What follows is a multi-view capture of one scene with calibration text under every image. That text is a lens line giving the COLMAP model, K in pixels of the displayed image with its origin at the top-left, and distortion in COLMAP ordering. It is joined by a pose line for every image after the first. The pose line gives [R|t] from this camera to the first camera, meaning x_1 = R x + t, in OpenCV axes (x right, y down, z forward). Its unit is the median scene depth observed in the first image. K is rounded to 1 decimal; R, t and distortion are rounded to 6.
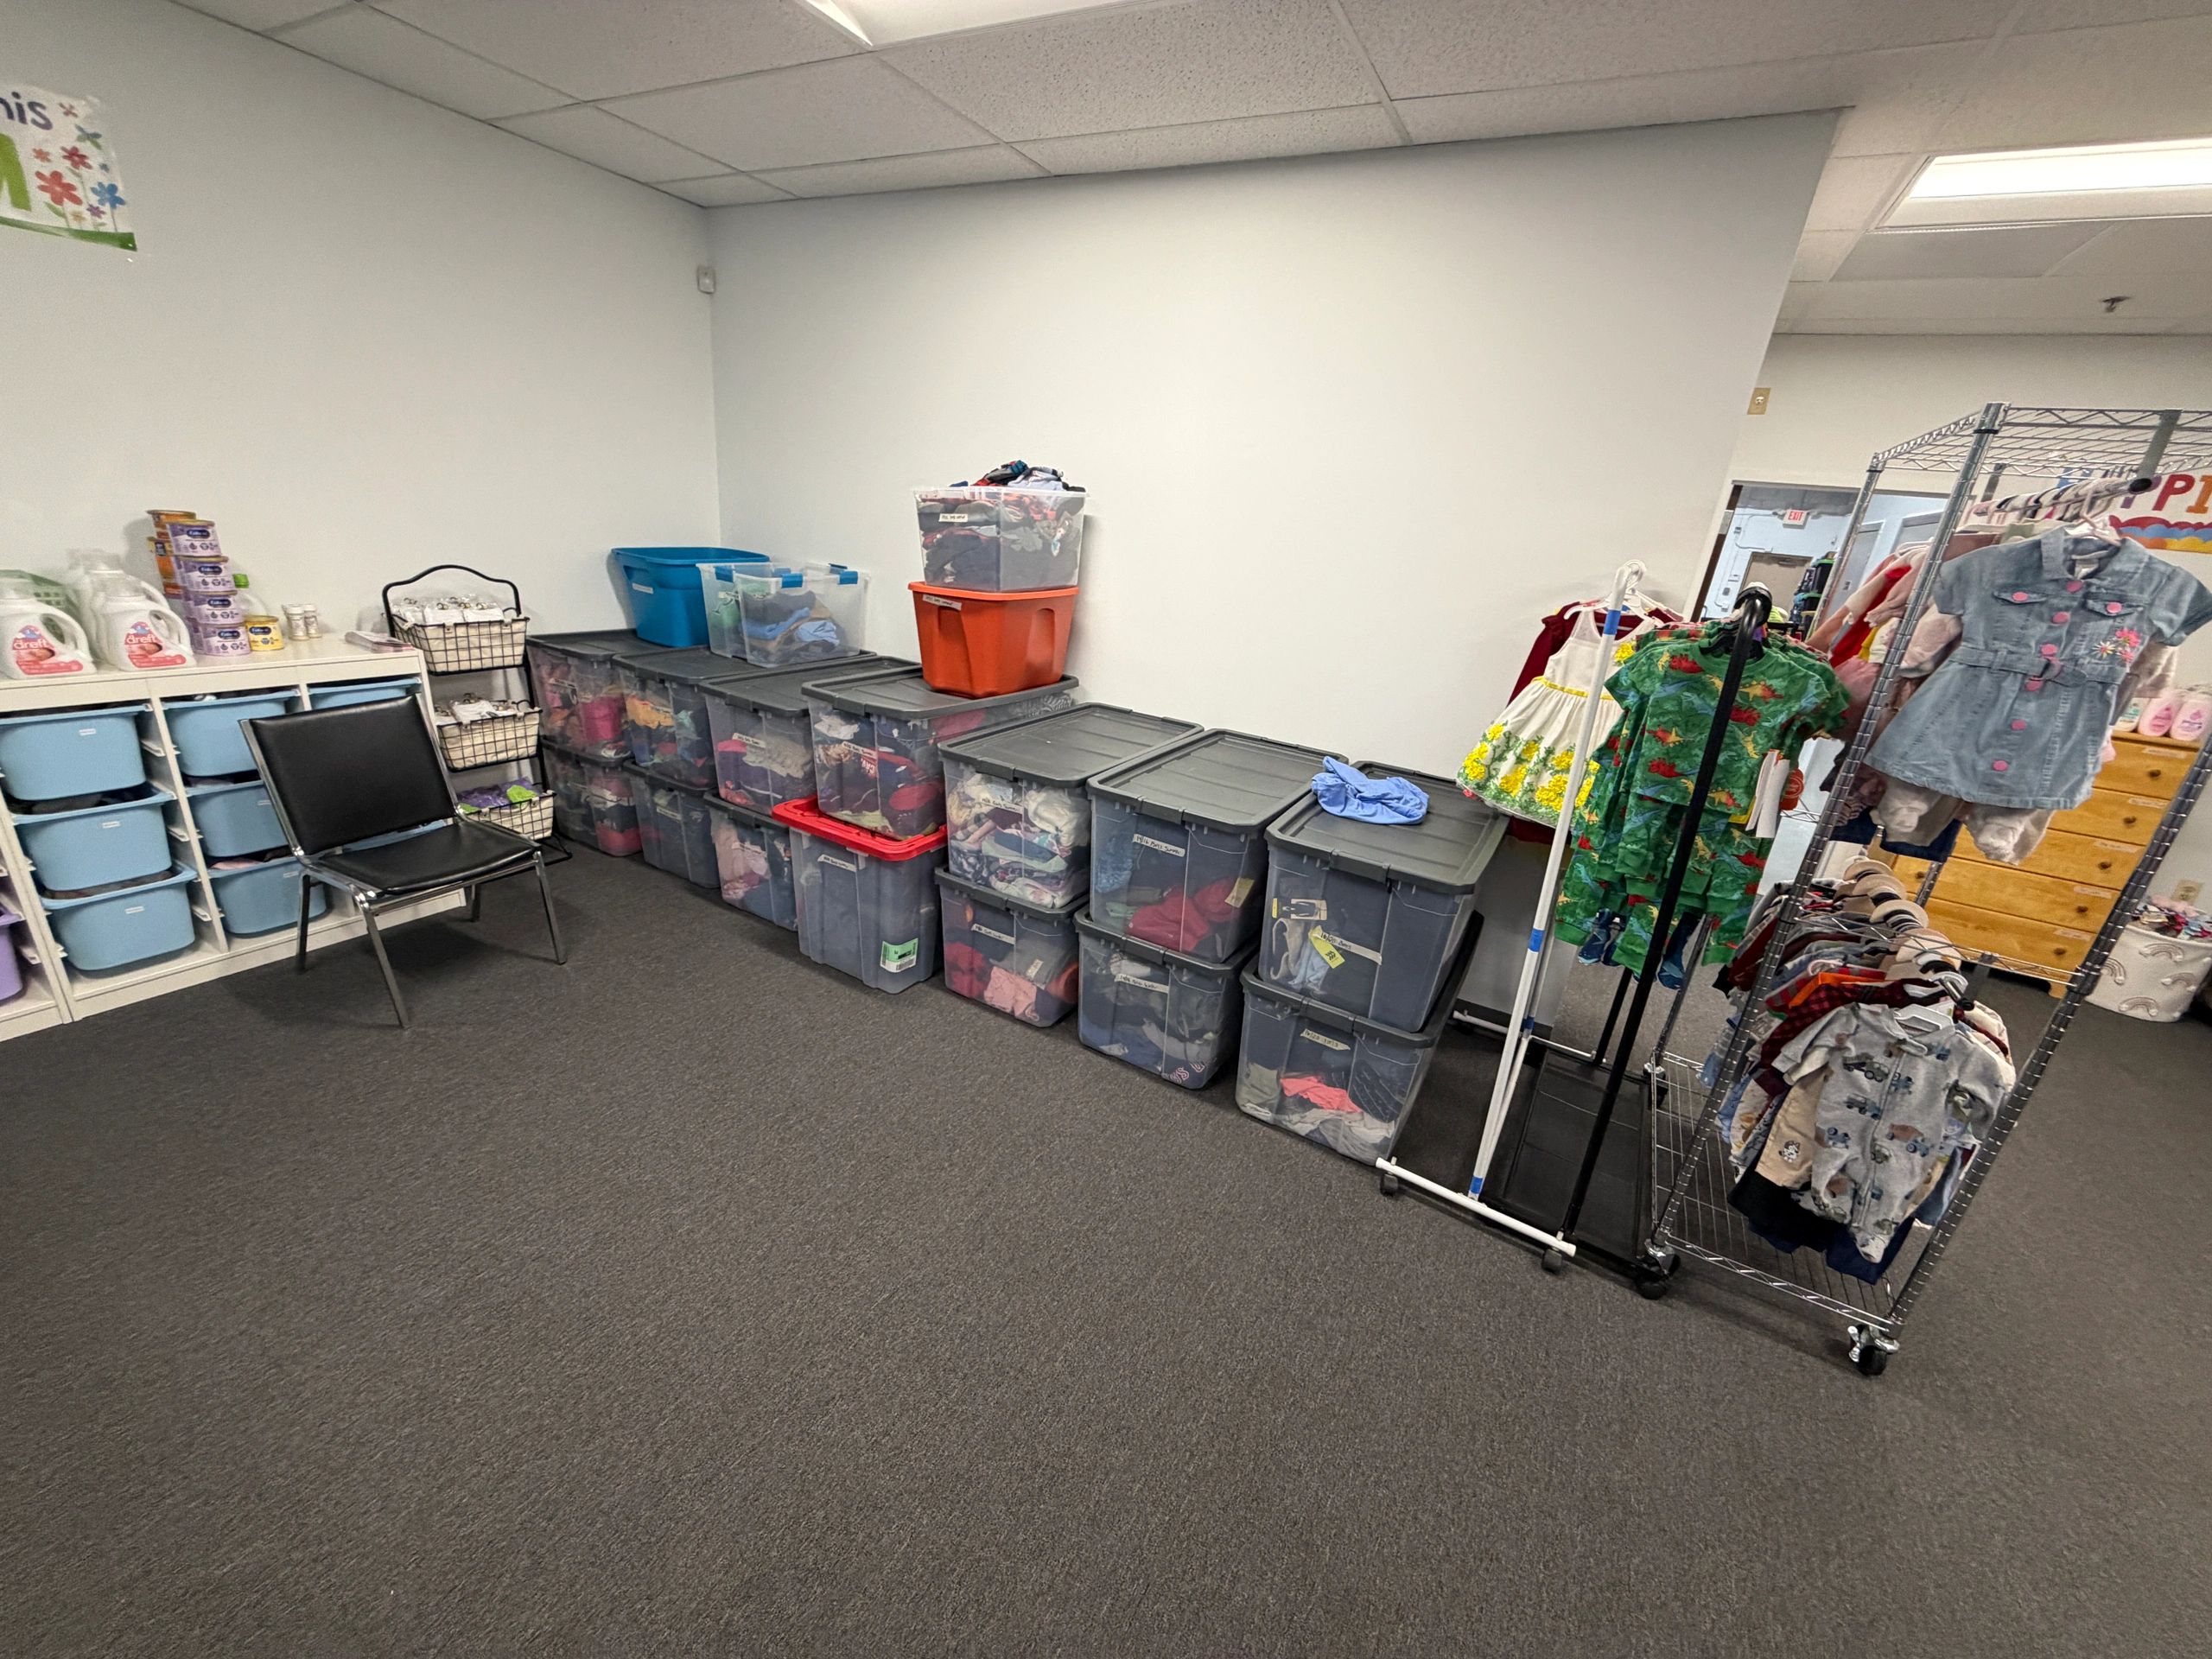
lens RADIAL K [[881.7, 0, 1106.0], [0, 881.7, 829.5], [0, 0, 1]] dist [0.000704, -0.000324]
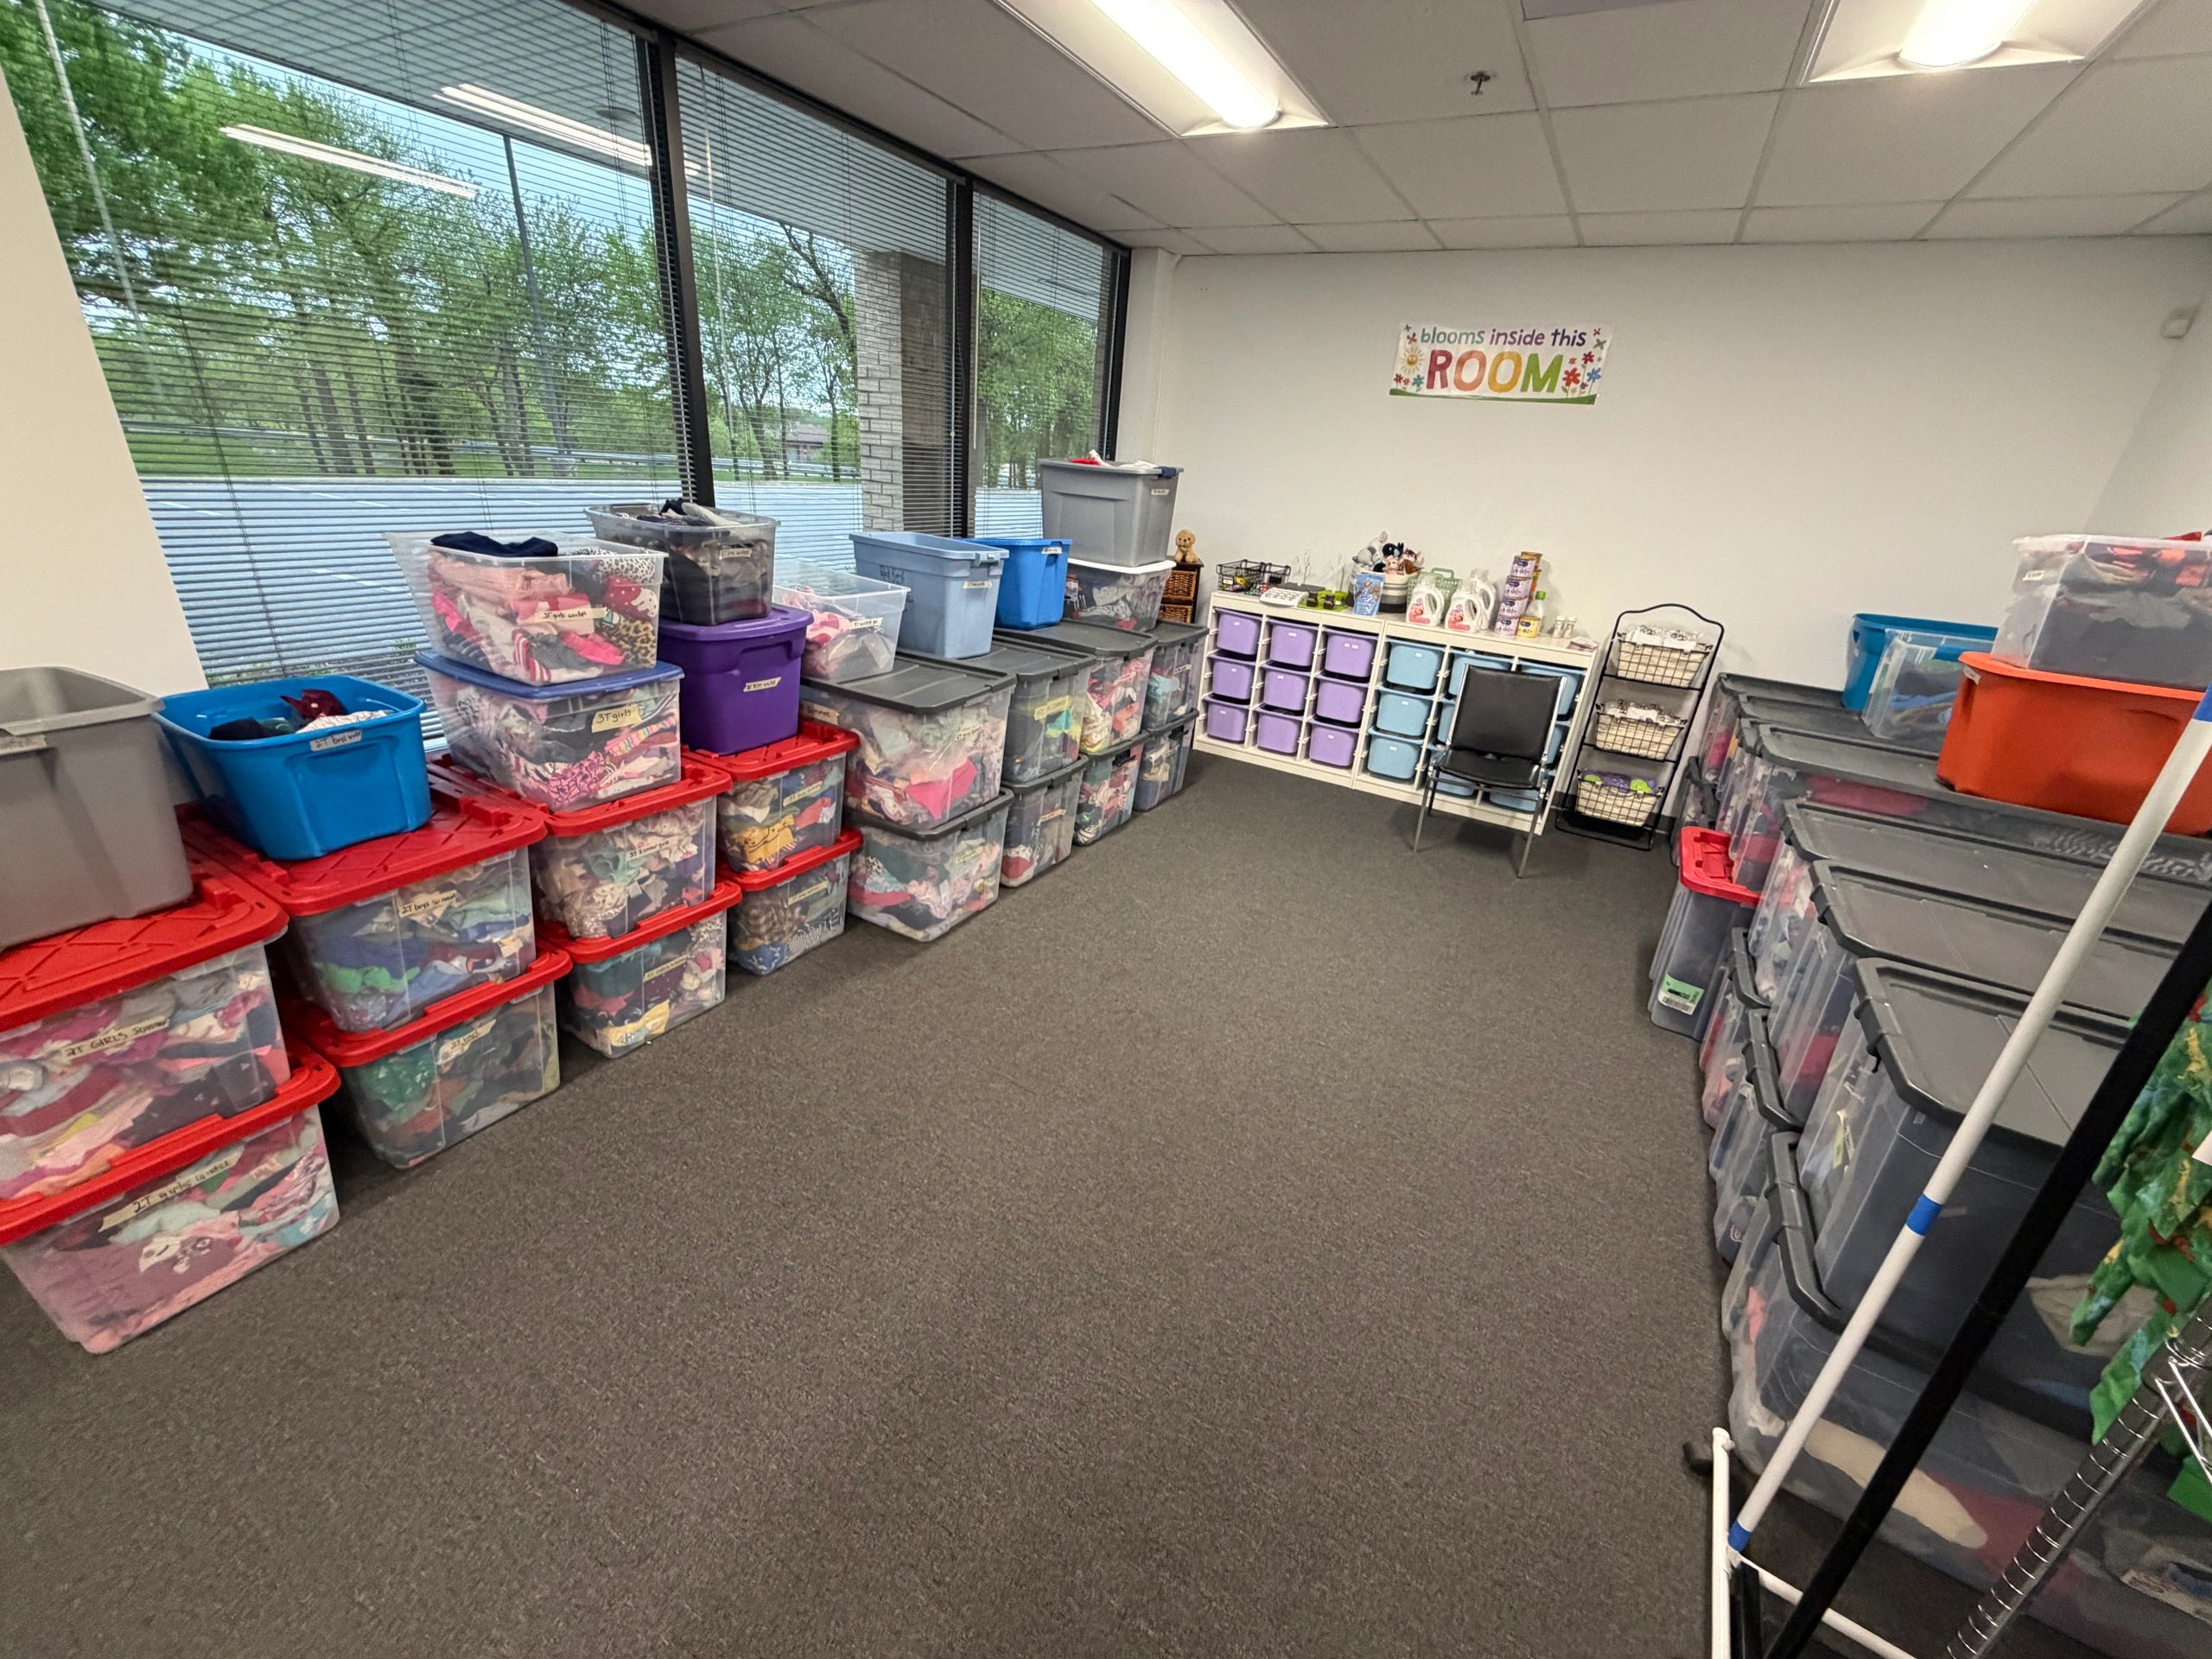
lens RADIAL K [[881.7, 0, 1106.0], [0, 881.7, 829.5], [0, 0, 1]] dist [0.000704, -0.000324]
pose [[-0.001407, 0.304152, -0.952622, 0.661914], [-0.417418, 0.865484, 0.276948, -0.022692], [0.908714, 0.398031, 0.125741, 0.223145]]
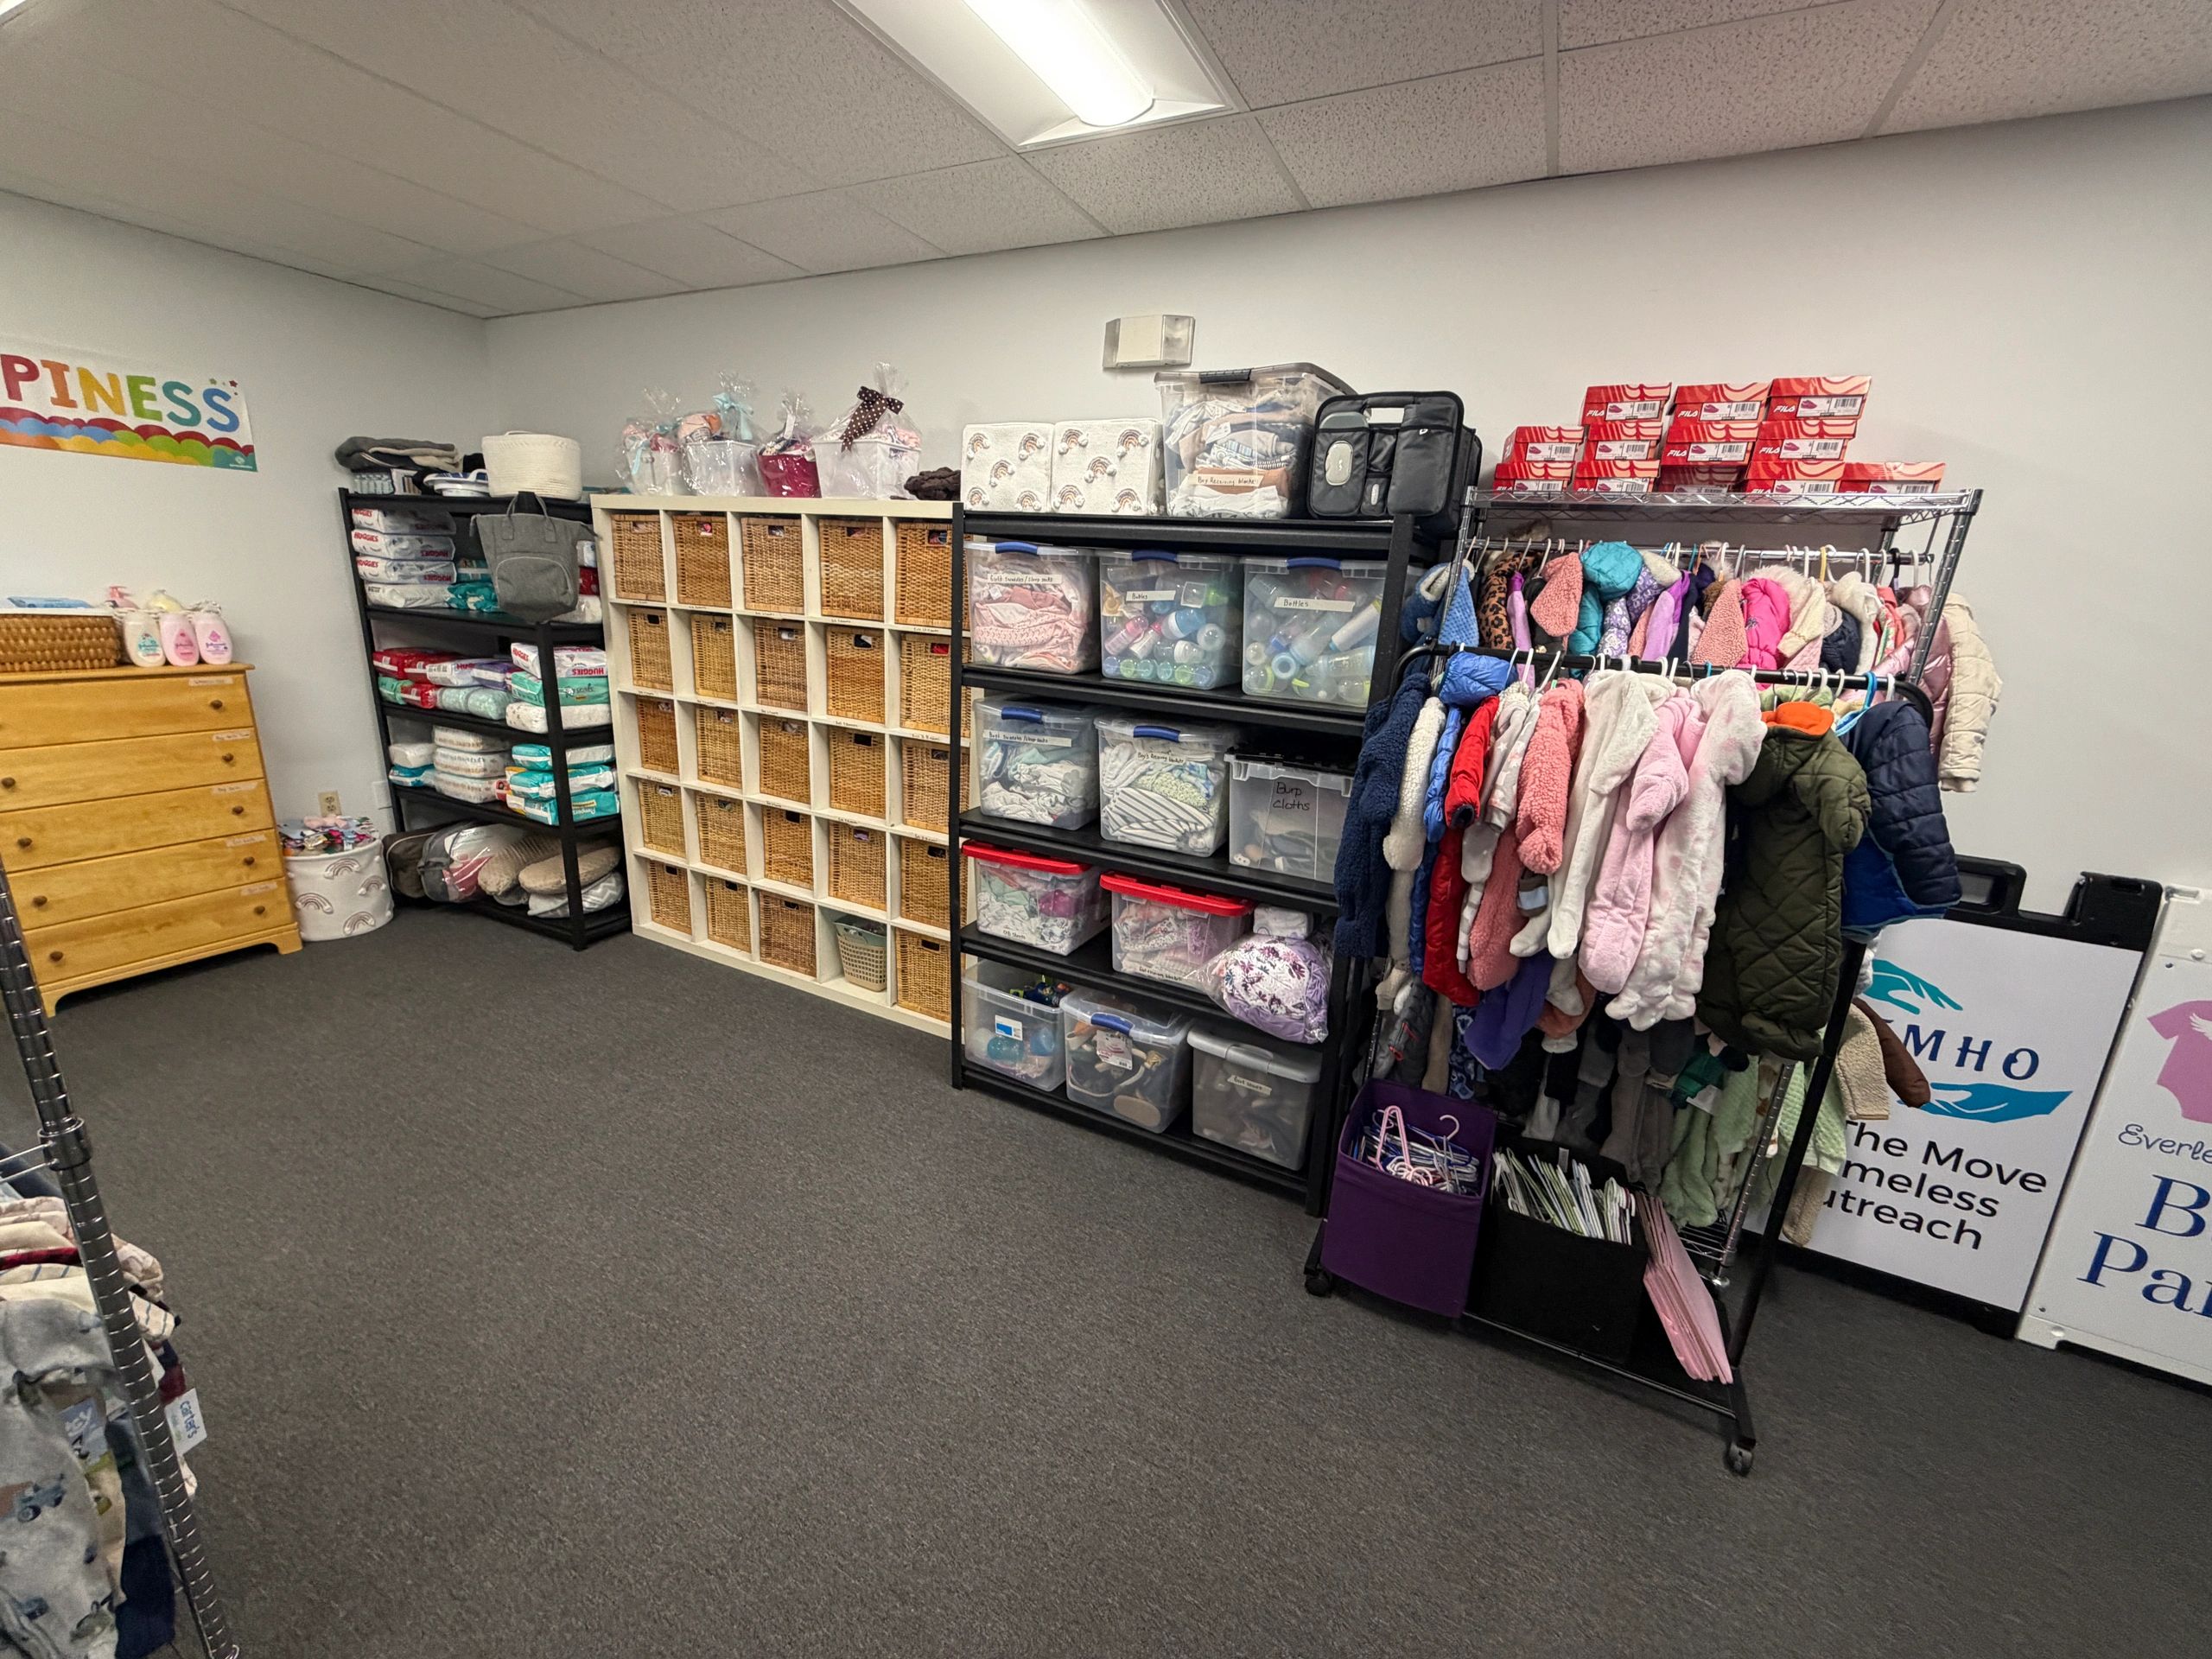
lens RADIAL K [[881.7, 0, 1106.0], [0, 881.7, 829.5], [0, 0, 1]] dist [0.000704, -0.000324]
pose [[-0.041456, -0.364419, 0.930312, 0.302460], [0.284483, 0.888267, 0.360627, -0.019140], [-0.957784, 0.279608, 0.066847, 0.106352]]
